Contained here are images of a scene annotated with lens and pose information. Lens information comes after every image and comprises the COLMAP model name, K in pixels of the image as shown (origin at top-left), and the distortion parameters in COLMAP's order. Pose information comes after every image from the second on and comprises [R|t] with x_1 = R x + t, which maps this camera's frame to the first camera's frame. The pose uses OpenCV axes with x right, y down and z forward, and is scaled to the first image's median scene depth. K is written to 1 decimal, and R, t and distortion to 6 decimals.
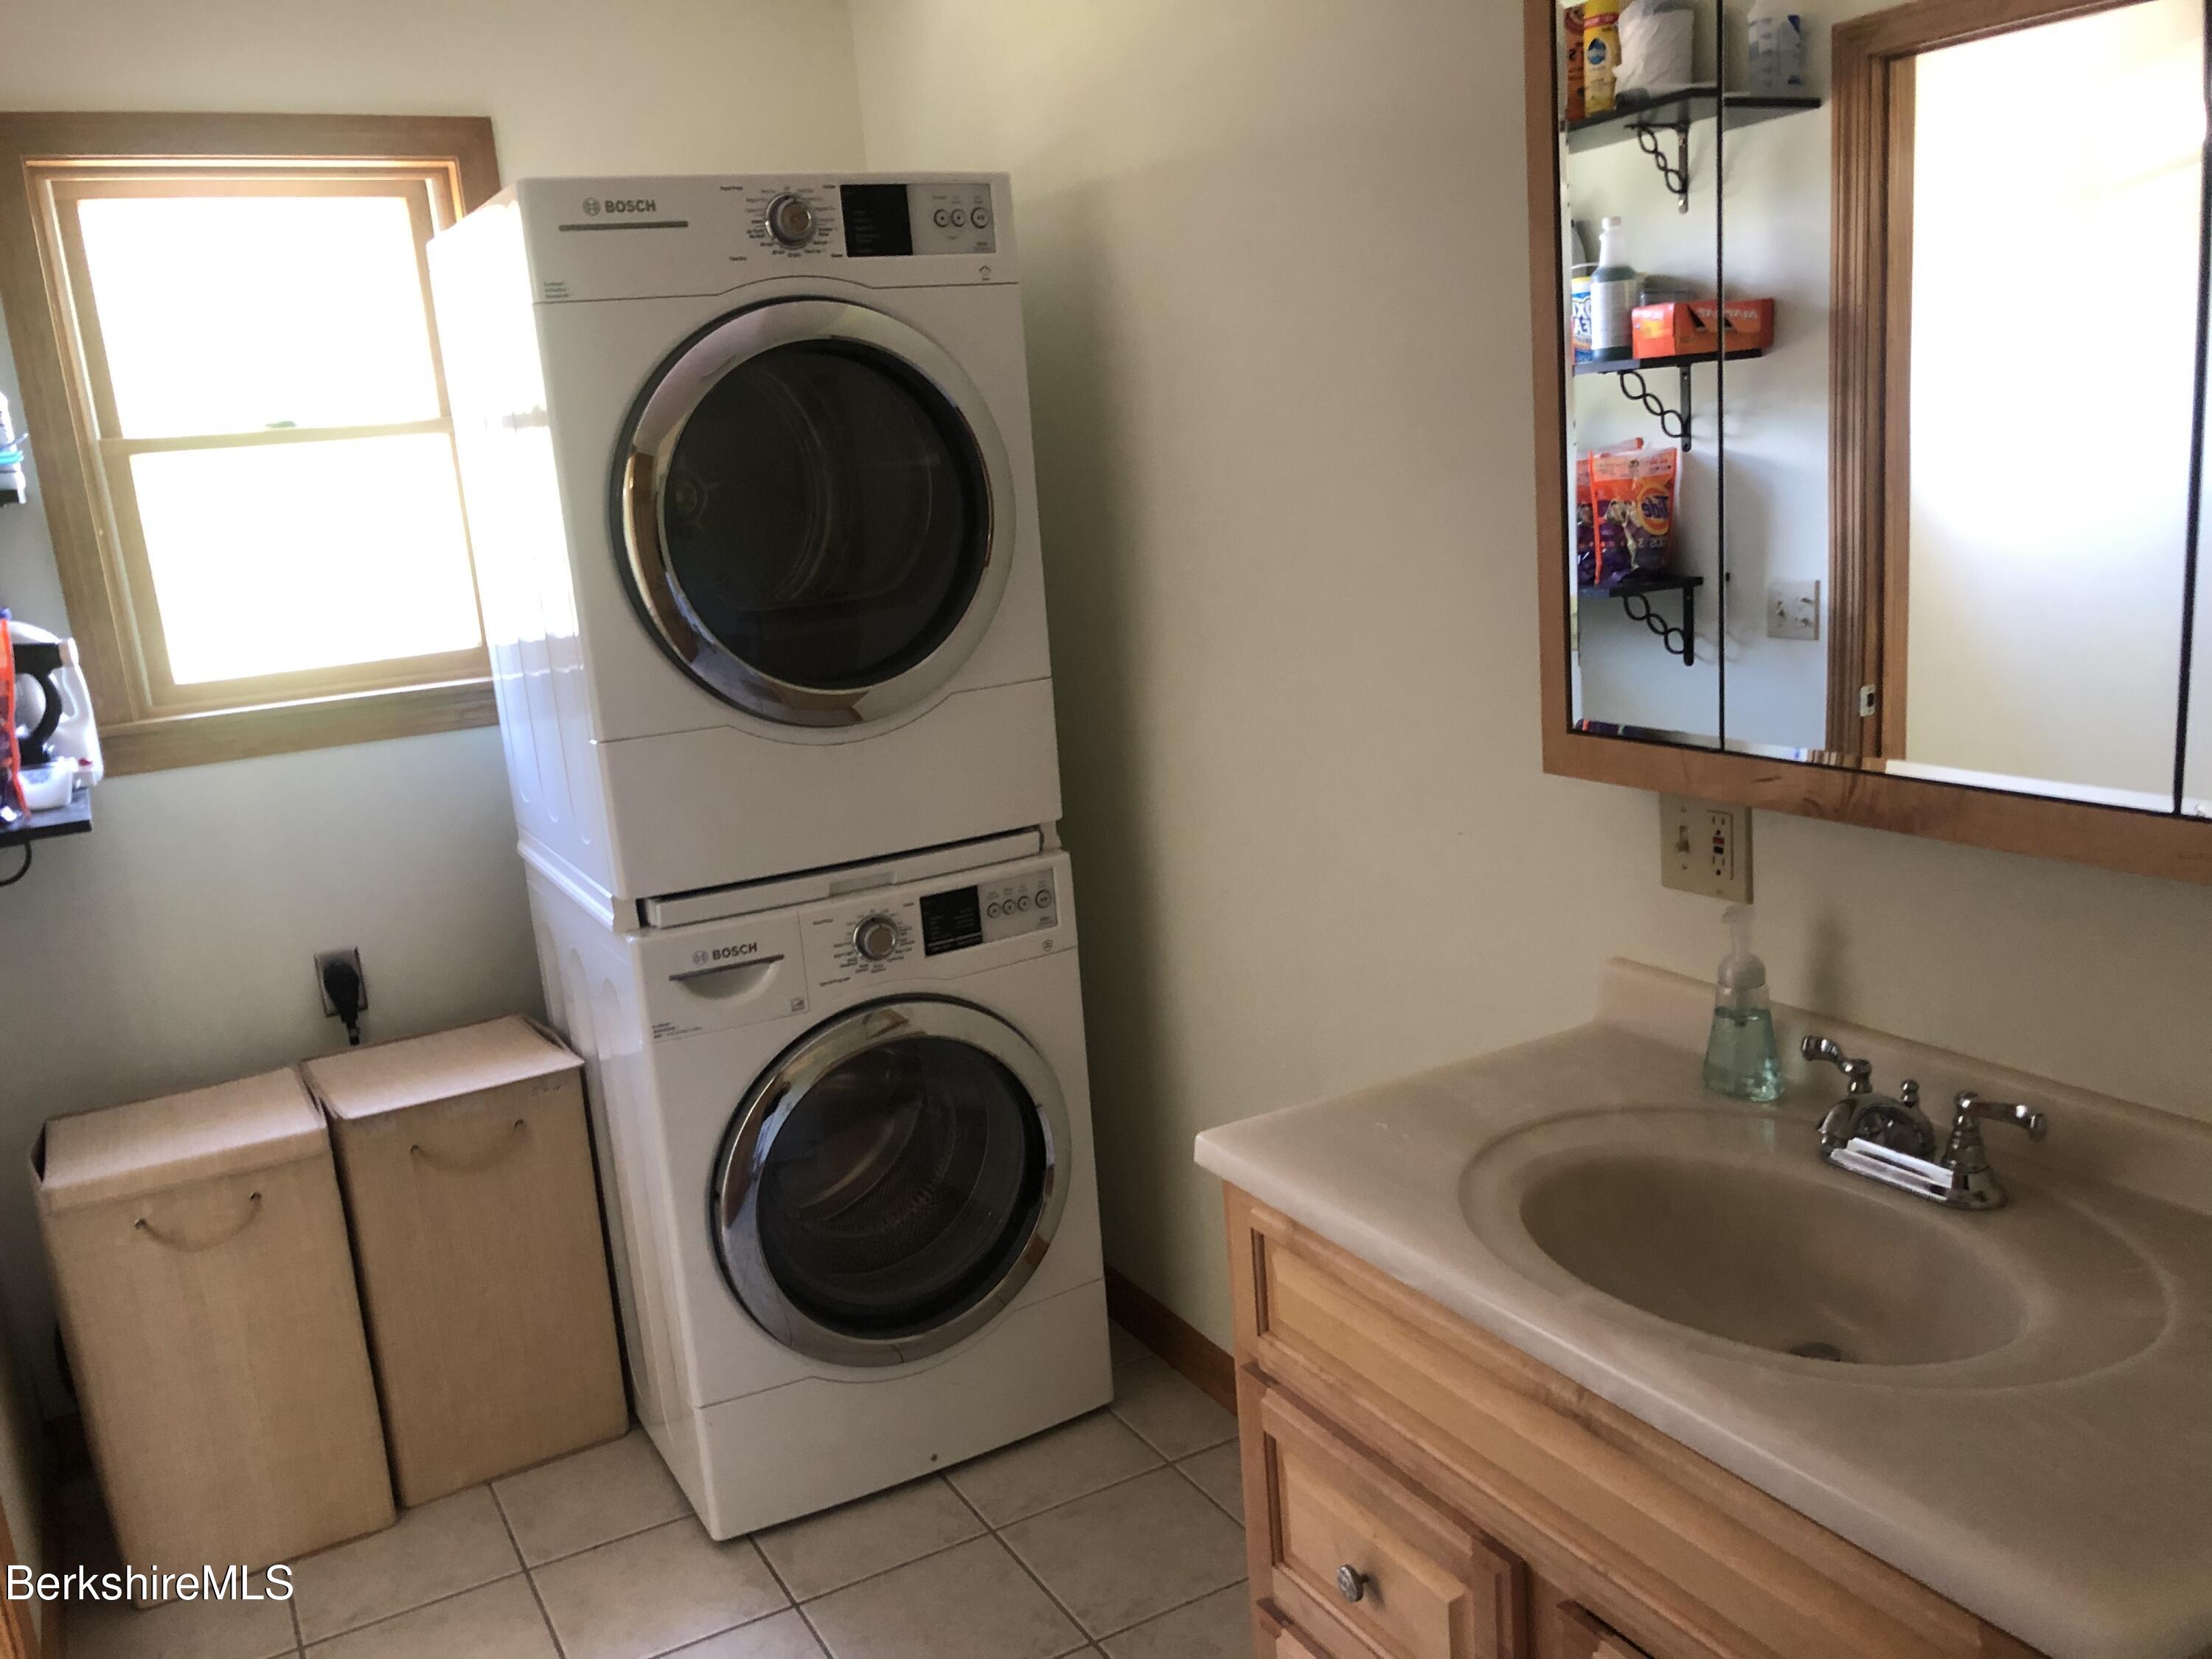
lens RADIAL K [[1822.3, 0, 1105.1], [0, 1822.3, 834.8], [0, 0, 1]] dist [0.002796, -0.005947]
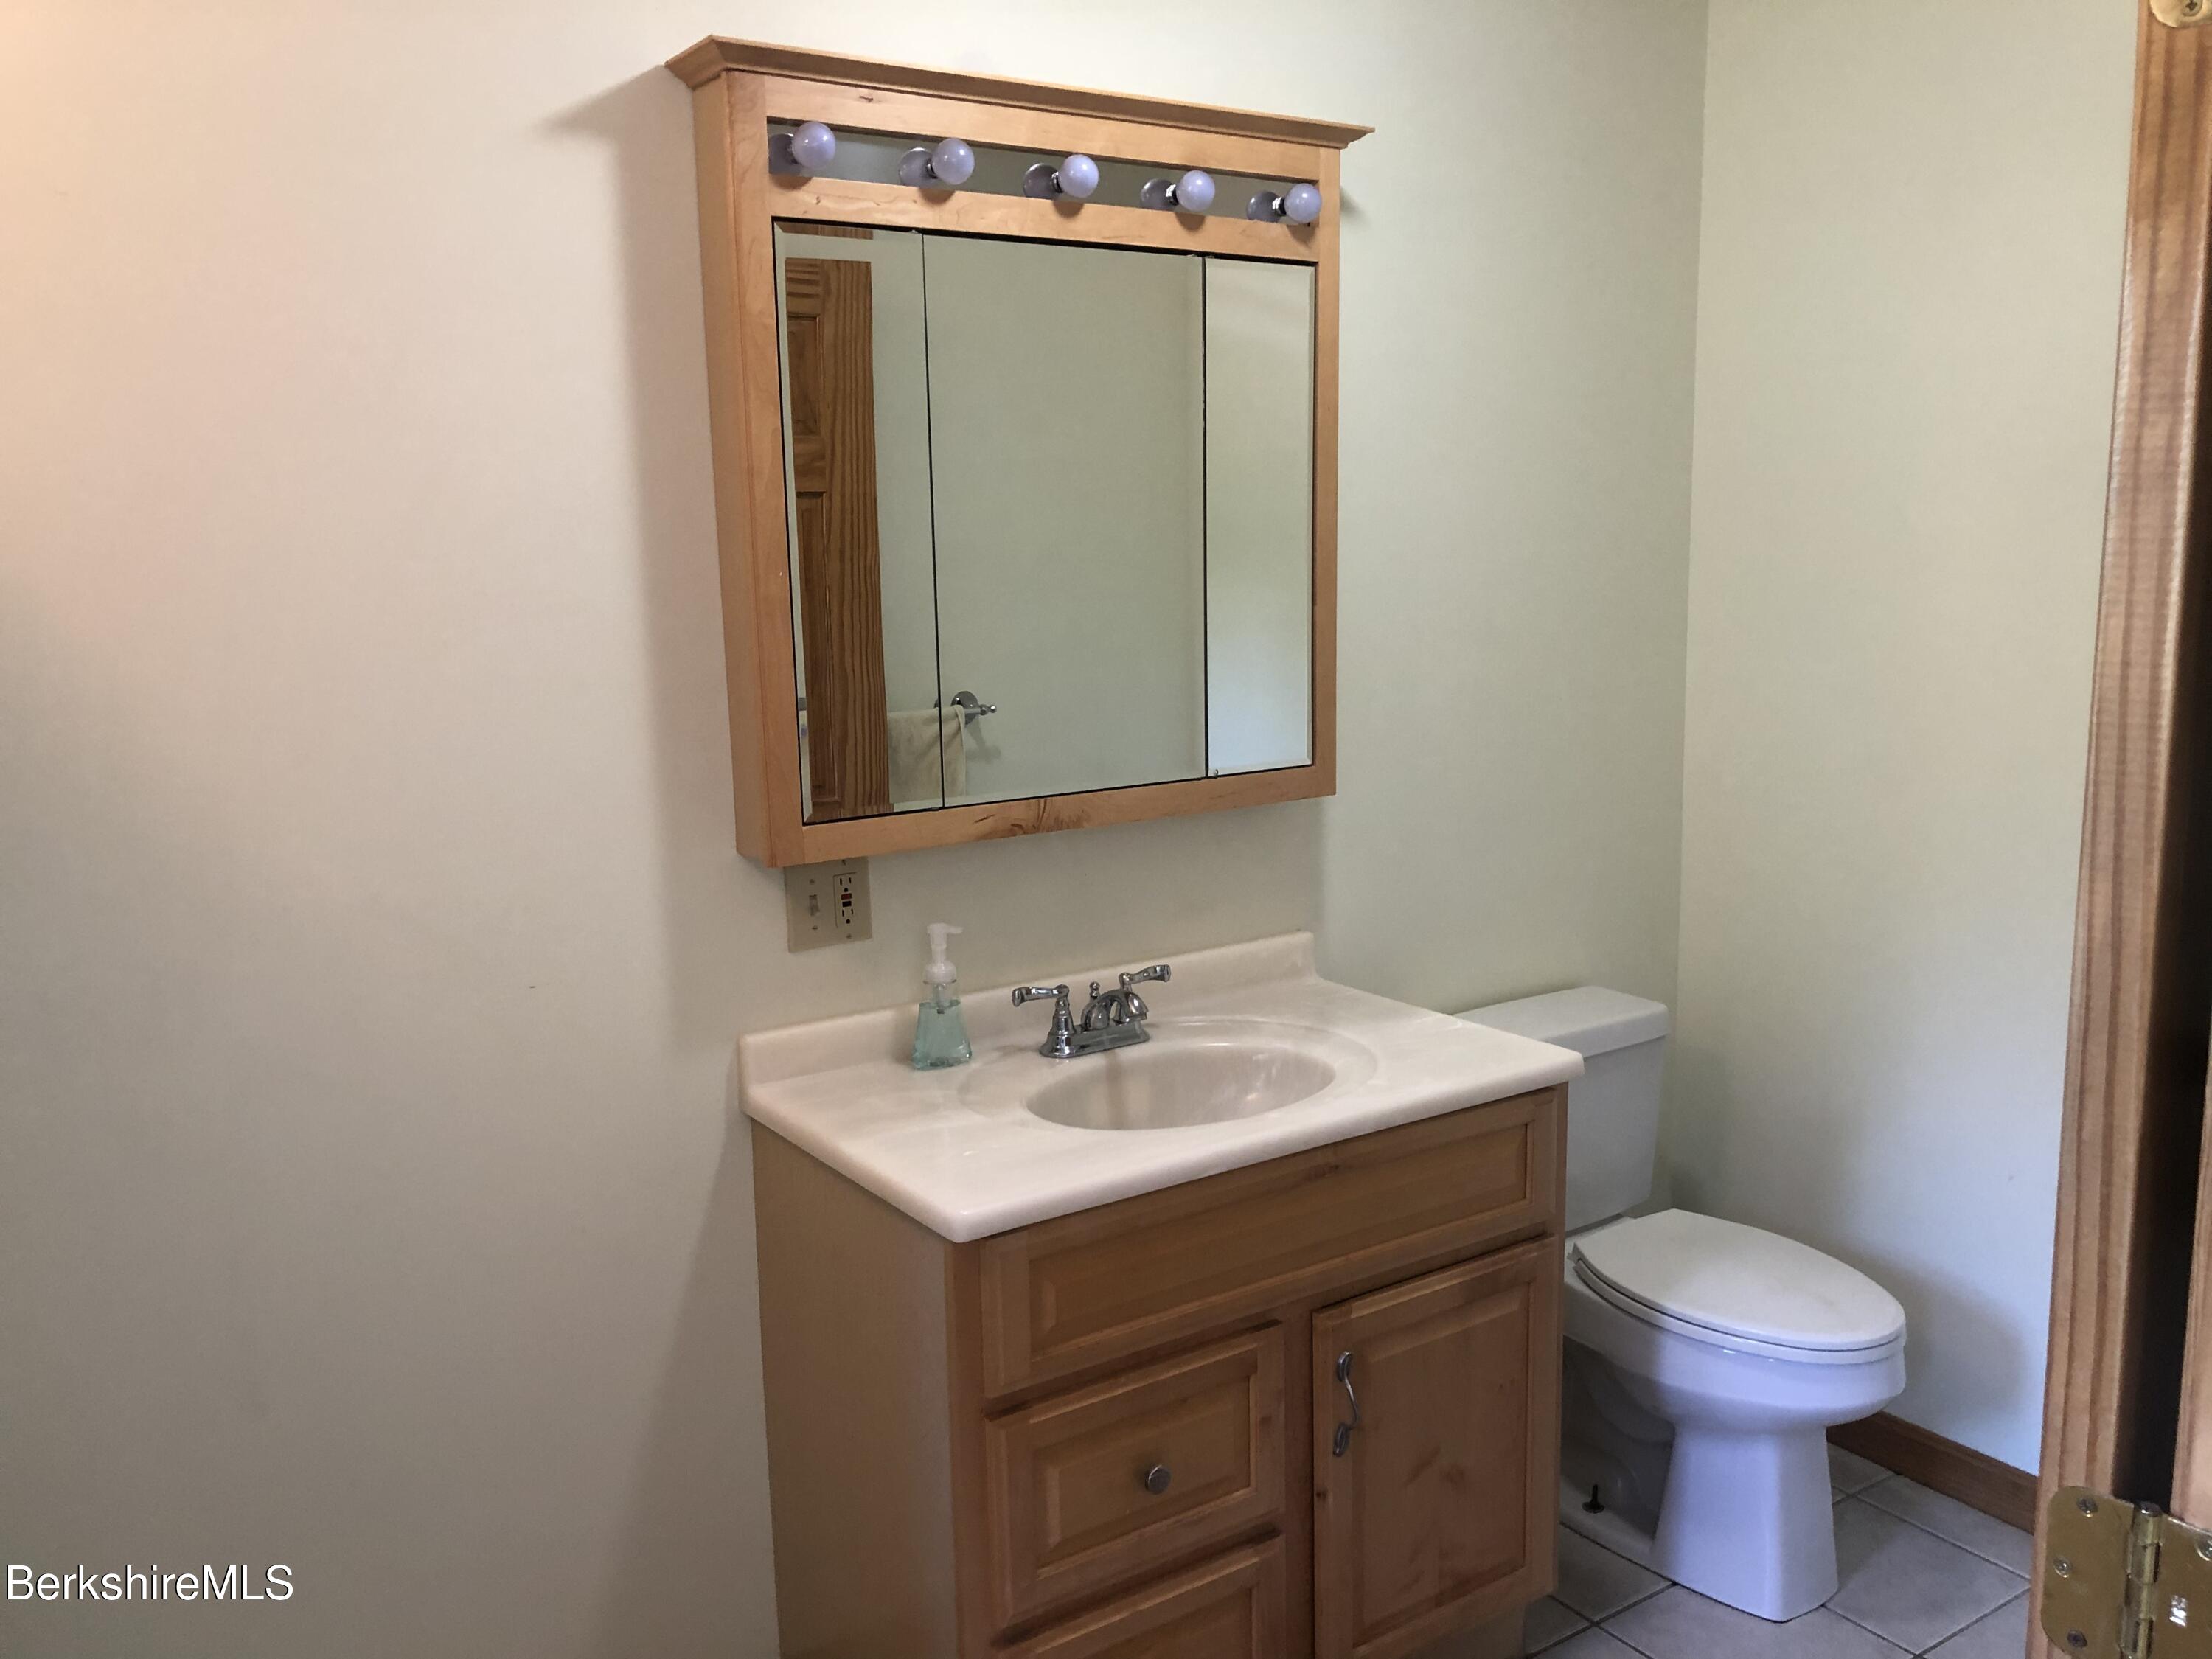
lens RADIAL K [[1822.3, 0, 1104.3], [0, 1822.3, 824.3], [0, 0, 1]] dist [0.002796, -0.005947]
pose [[-0.100248, -0.086068, 0.991233, -0.935249], [0.232216, 0.966714, 0.107424, -0.139873], [-0.967484, 0.240949, -0.076925, 0.910188]]
